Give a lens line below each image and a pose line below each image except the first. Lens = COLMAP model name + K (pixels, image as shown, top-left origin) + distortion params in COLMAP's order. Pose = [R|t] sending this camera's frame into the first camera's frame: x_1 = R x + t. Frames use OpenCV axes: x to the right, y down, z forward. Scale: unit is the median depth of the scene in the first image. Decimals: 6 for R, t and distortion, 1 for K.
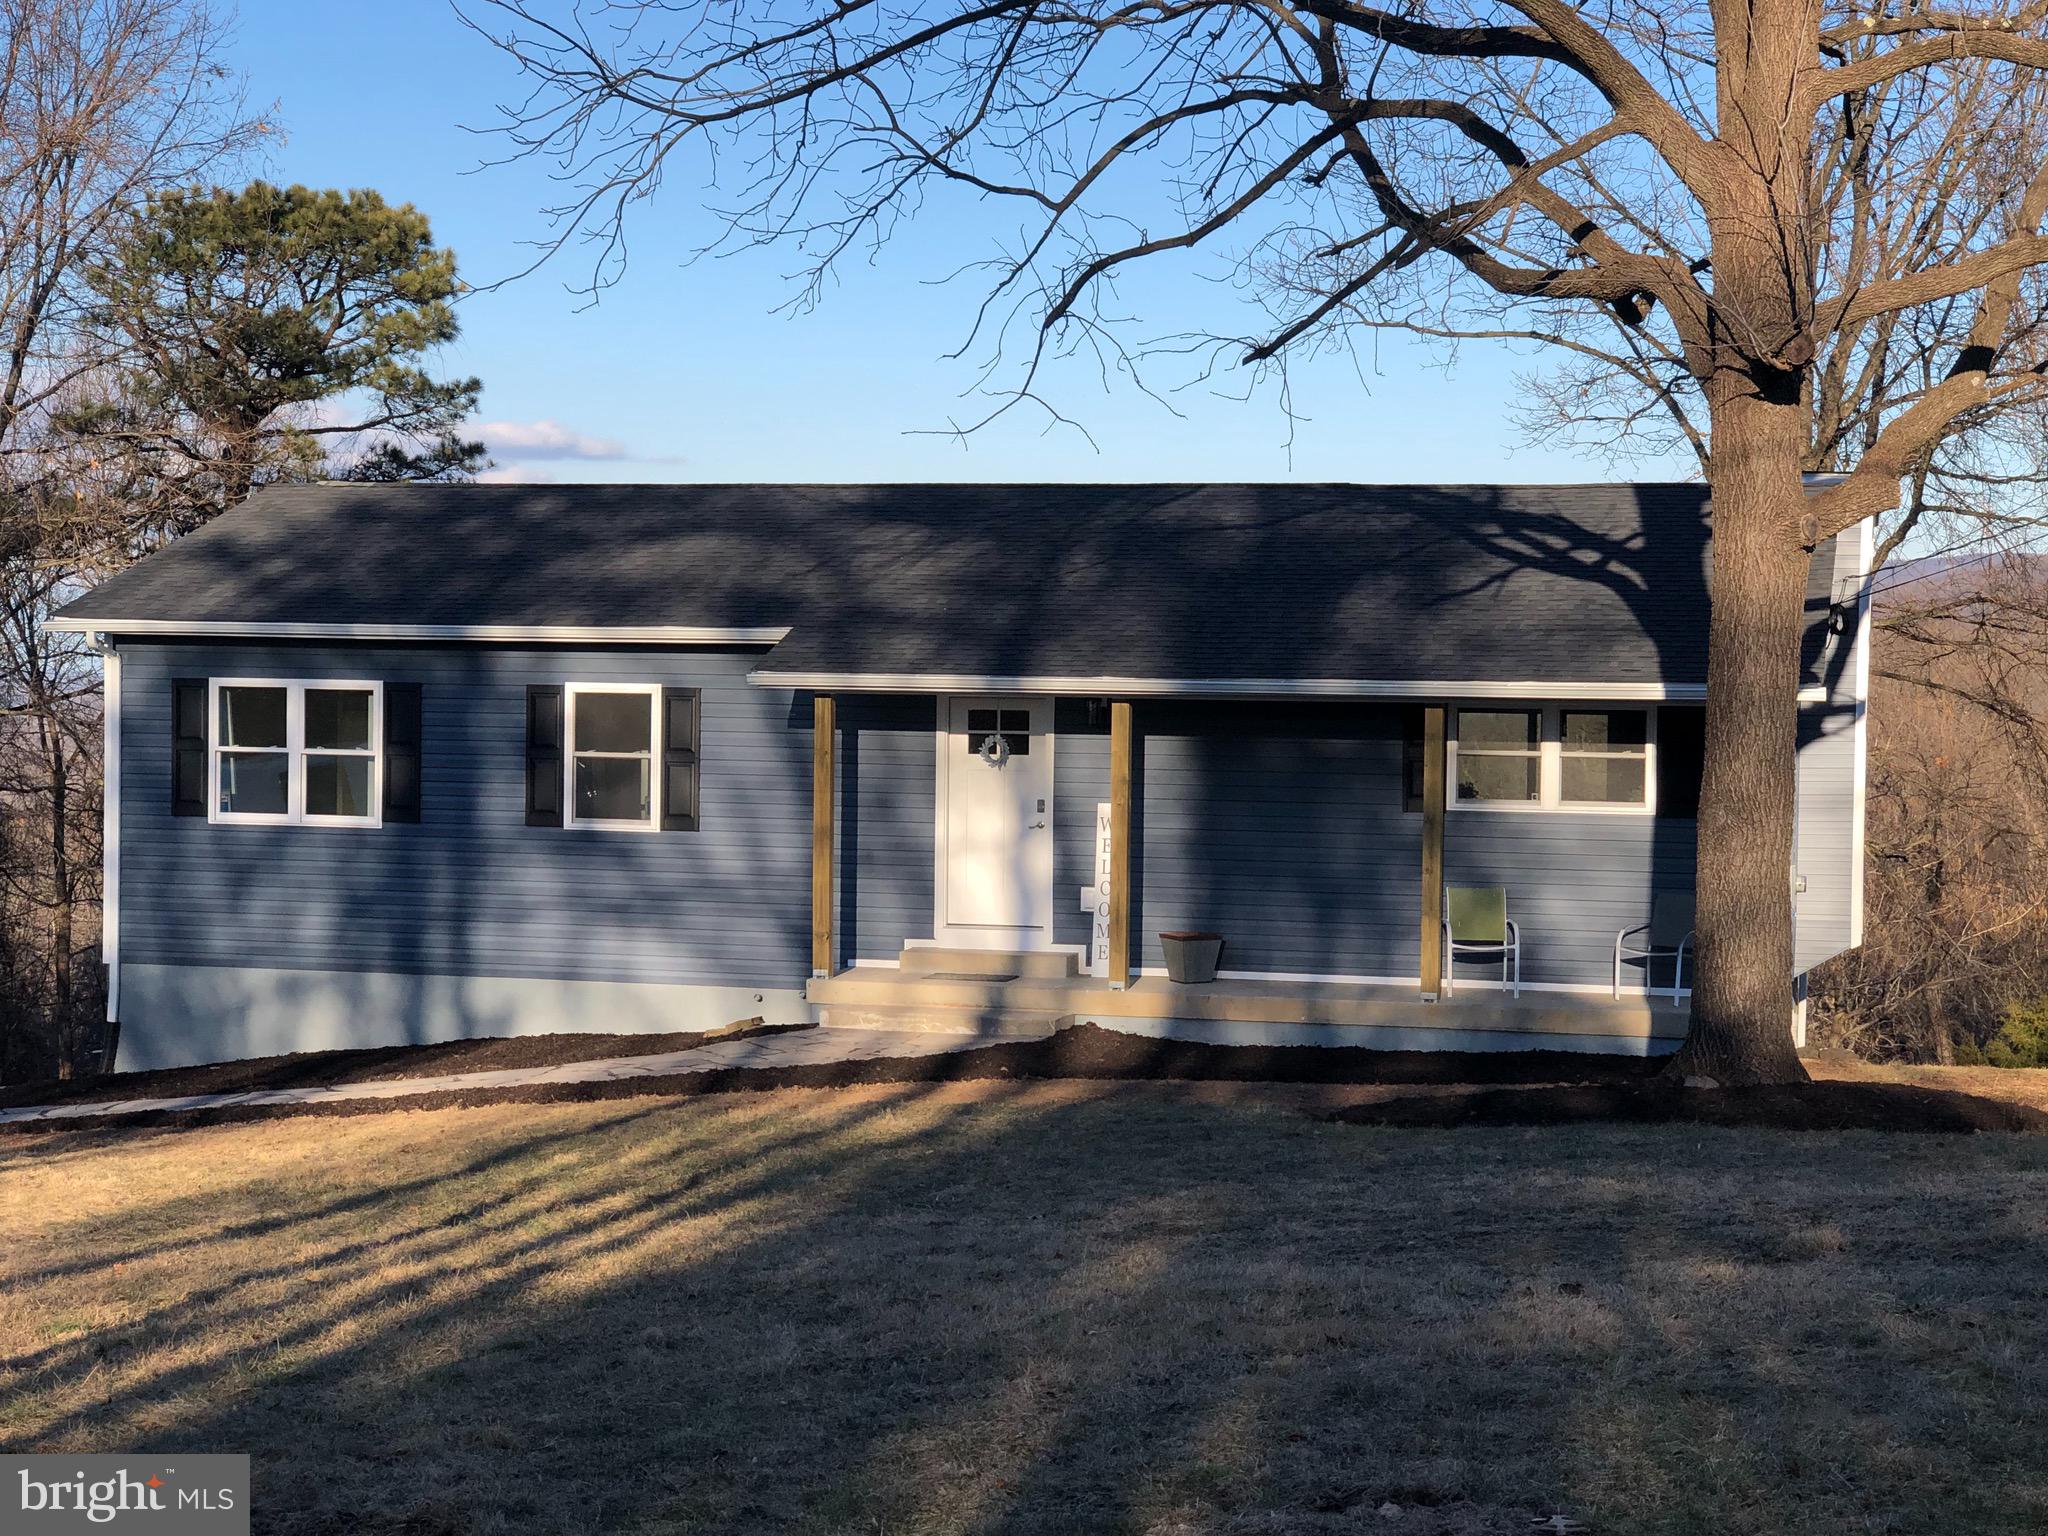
lens RADIAL K [[3446.4, 0, 1032.1], [0, 3446.4, 761.6], [0, 0, 1]] dist [-0.010745, 0.000000]
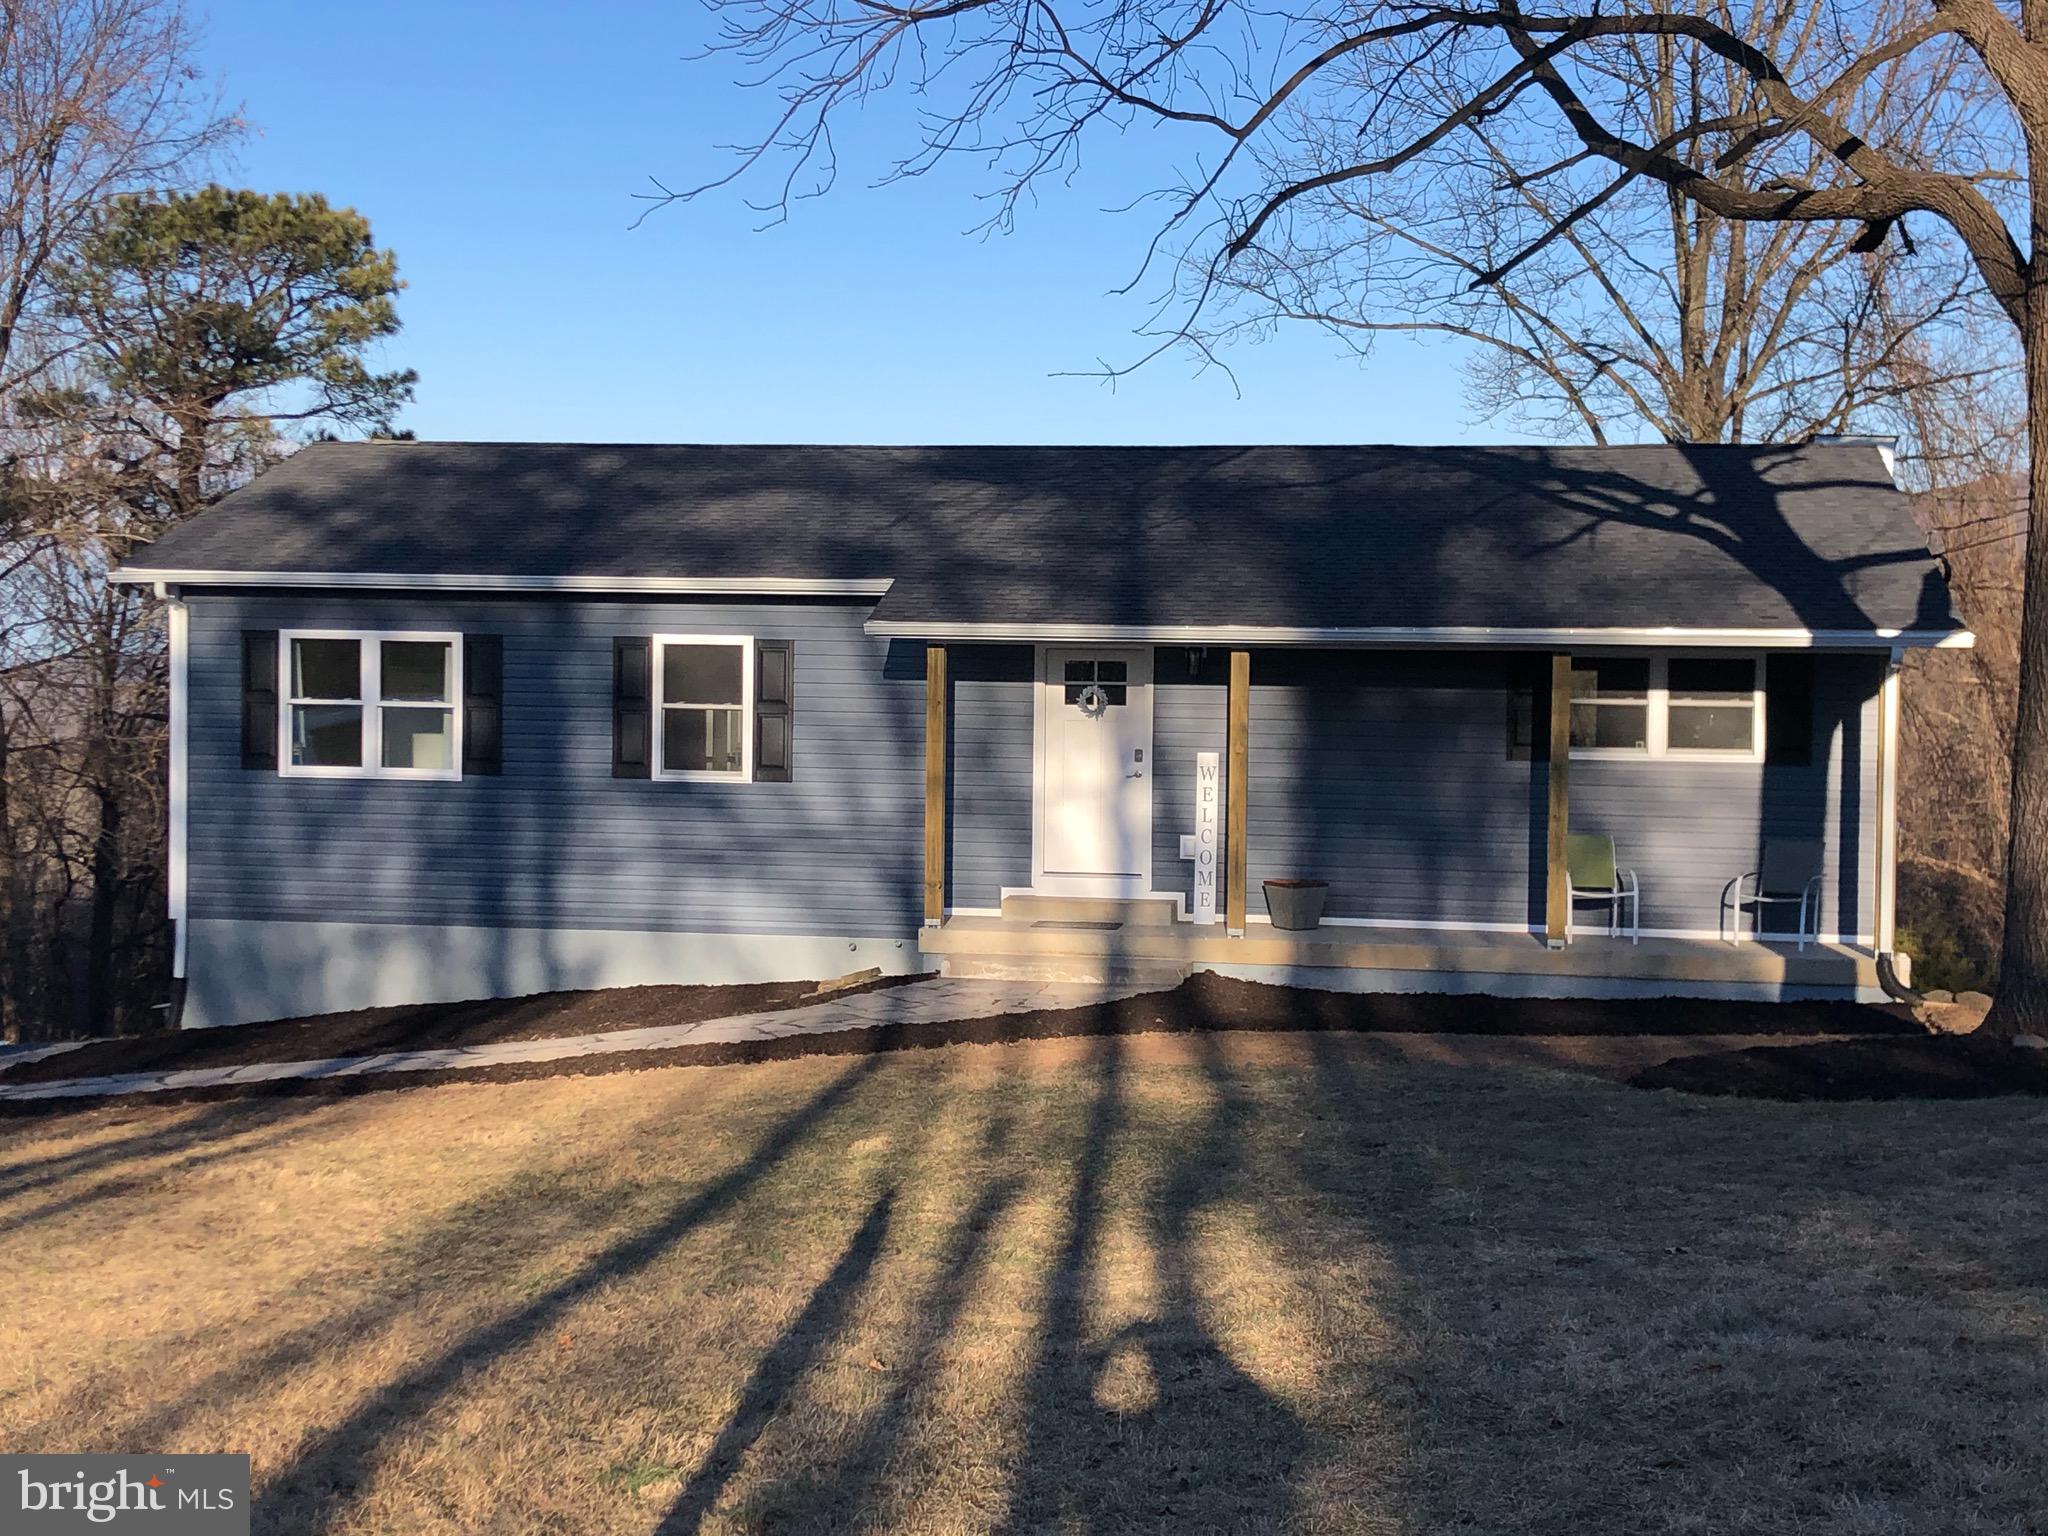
lens RADIAL K [[2810.5, 0, 1005.2], [0, 2810.5, 774.5], [0, 0, 1]] dist [0.055602, 0.000000]
pose [[0.996224, -0.003123, 0.086759, -0.105799], [0.001695, 0.999862, 0.016521, 0.004660], [-0.086799, -0.016312, 0.996092, 0.178139]]
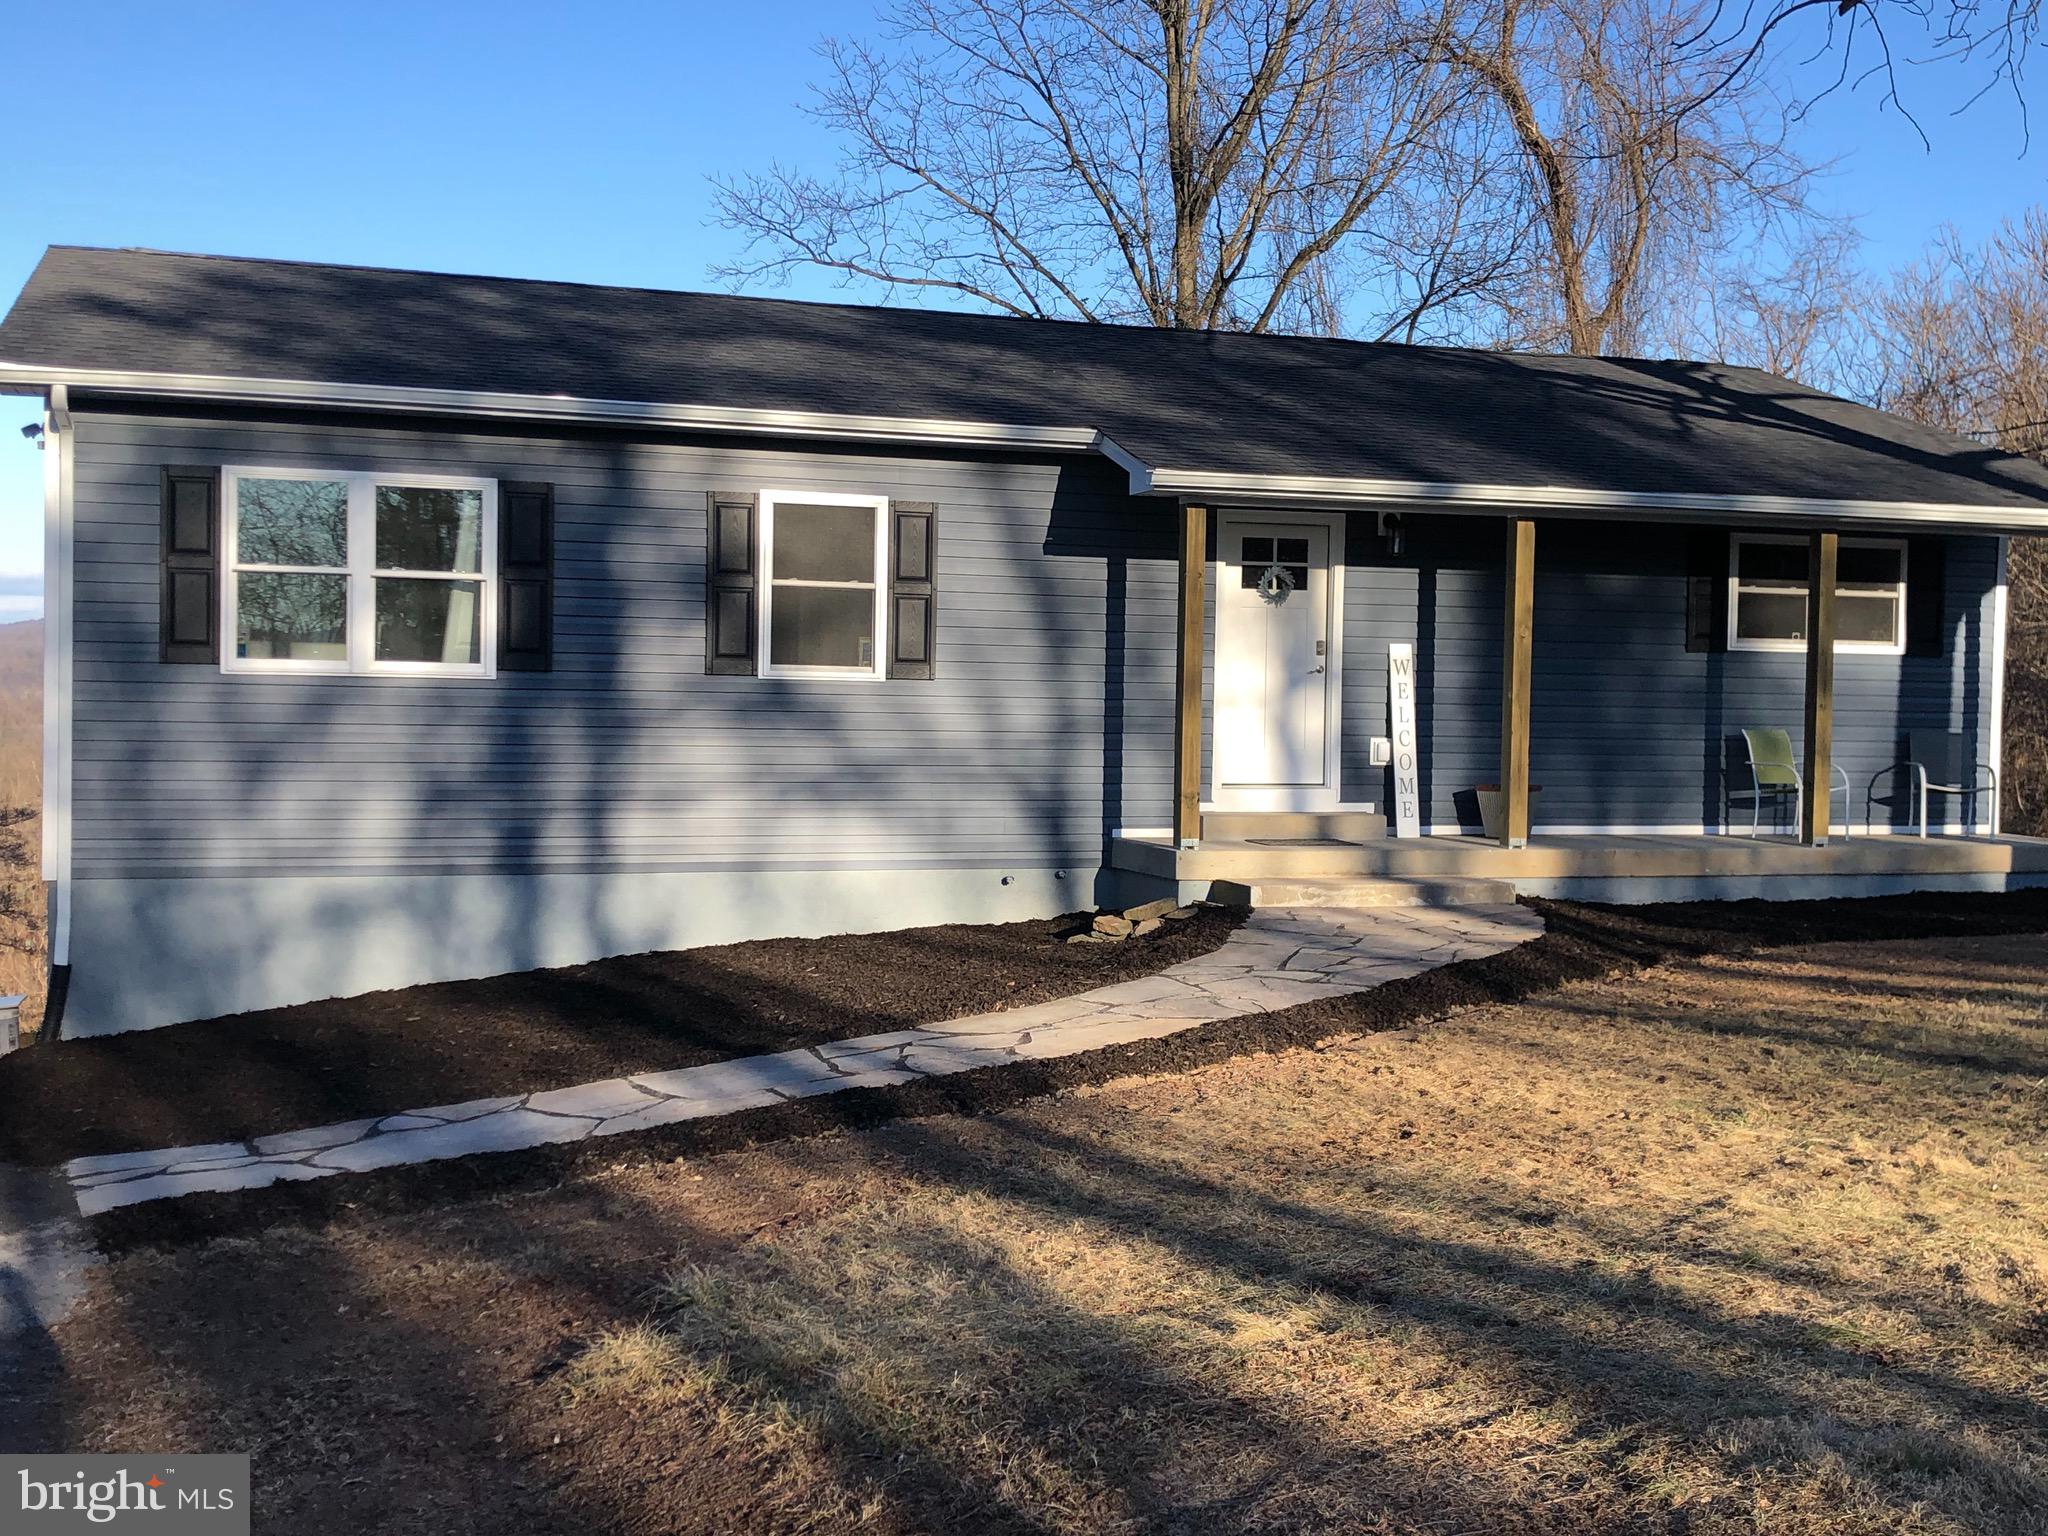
lens RADIAL K [[2238.5, 0, 1034.2], [0, 2238.5, 764.6], [0, 0, 1]] dist [0.069474, 0.000000]
pose [[0.830915, -0.018872, 0.556079, -0.371867], [0.009765, 0.999765, 0.019337, 0.030305], [-0.556313, -0.010637, 0.830905, 0.550026]]
